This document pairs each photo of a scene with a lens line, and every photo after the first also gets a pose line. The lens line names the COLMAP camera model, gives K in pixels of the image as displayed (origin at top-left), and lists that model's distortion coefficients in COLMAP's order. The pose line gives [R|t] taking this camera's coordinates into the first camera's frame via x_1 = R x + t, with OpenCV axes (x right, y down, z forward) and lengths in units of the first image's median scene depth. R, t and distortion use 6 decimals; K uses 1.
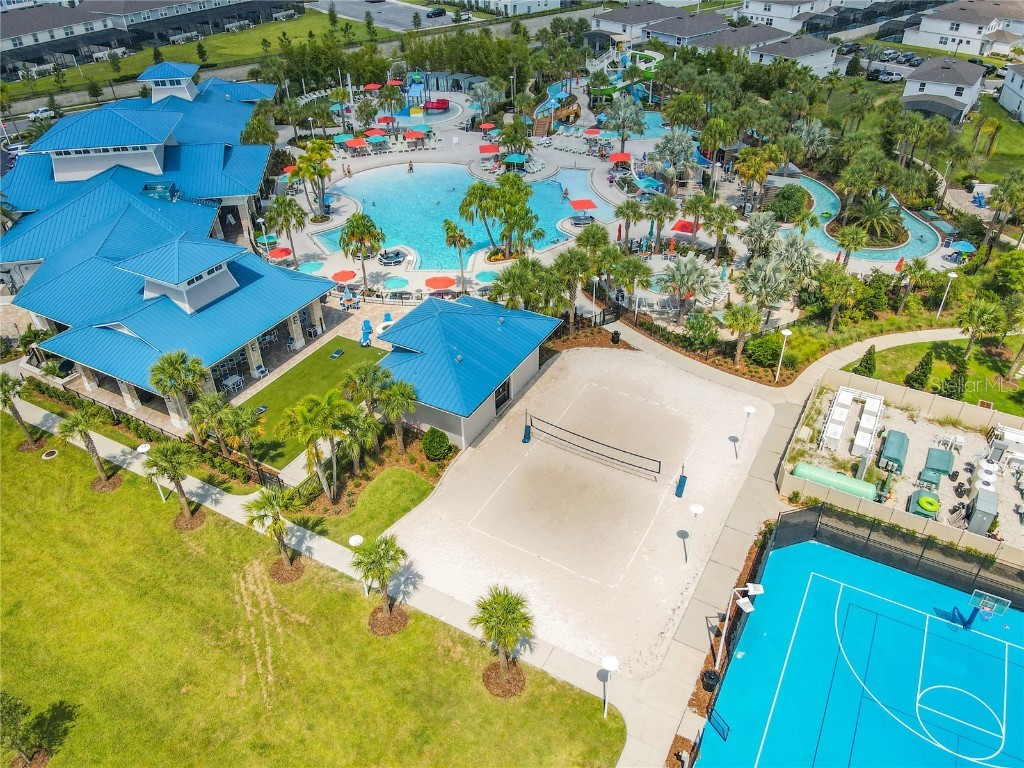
lens RADIAL K [[751.5, 0, 512.0], [0, 751.5, 384.0], [0, 0, 1]] dist [0.005656, 0.024703]
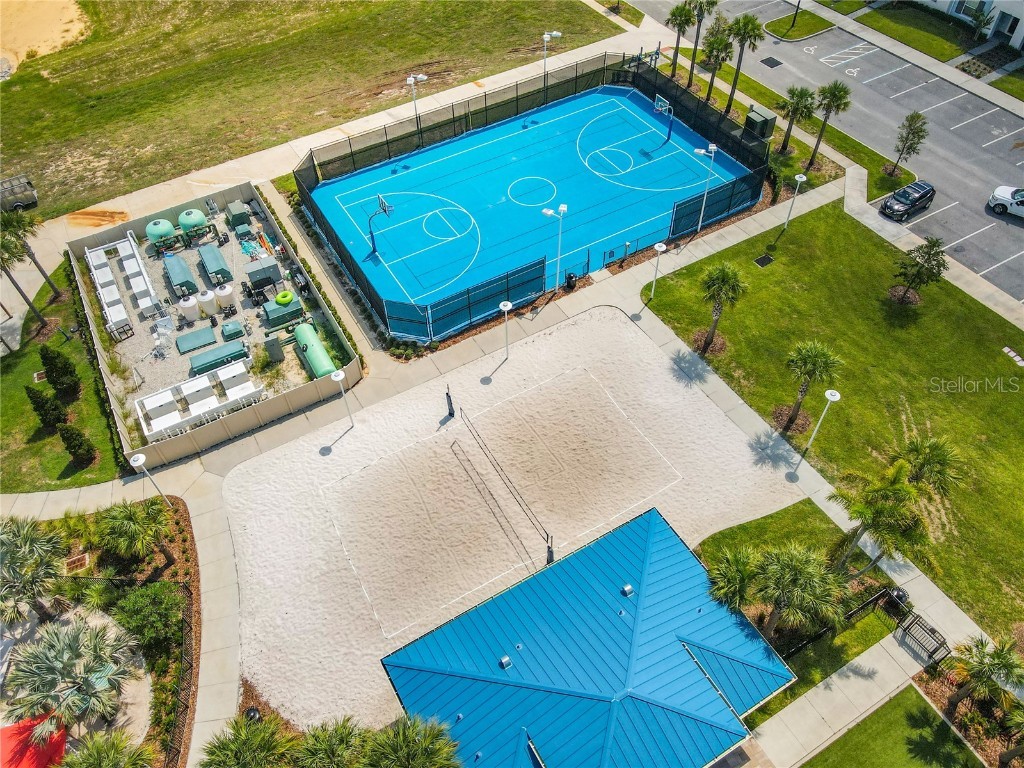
lens RADIAL K [[751.5, 0, 512.0], [0, 751.5, 384.0], [0, 0, 1]] dist [0.005656, 0.024703]
pose [[-0.861351, -0.356362, 0.362051, -0.199170], [0.323489, 0.164756, 0.931778, -0.847034], [-0.391700, 0.919707, -0.026634, 1.180182]]
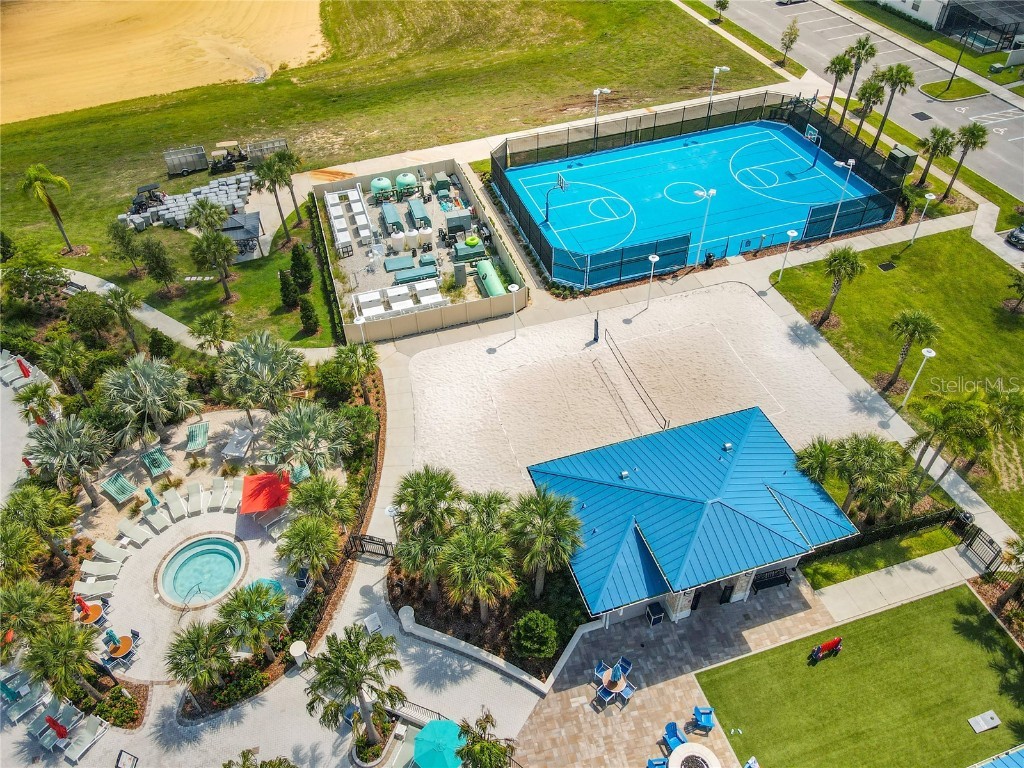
lens RADIAL K [[751.5, 0, 512.0], [0, 751.5, 384.0], [0, 0, 1]] dist [0.005656, 0.024703]
pose [[-0.731351, -0.441638, 0.519695, -0.363068], [0.421653, 0.306120, 0.853522, -1.024098], [-0.536036, 0.843355, -0.037663, 1.426486]]
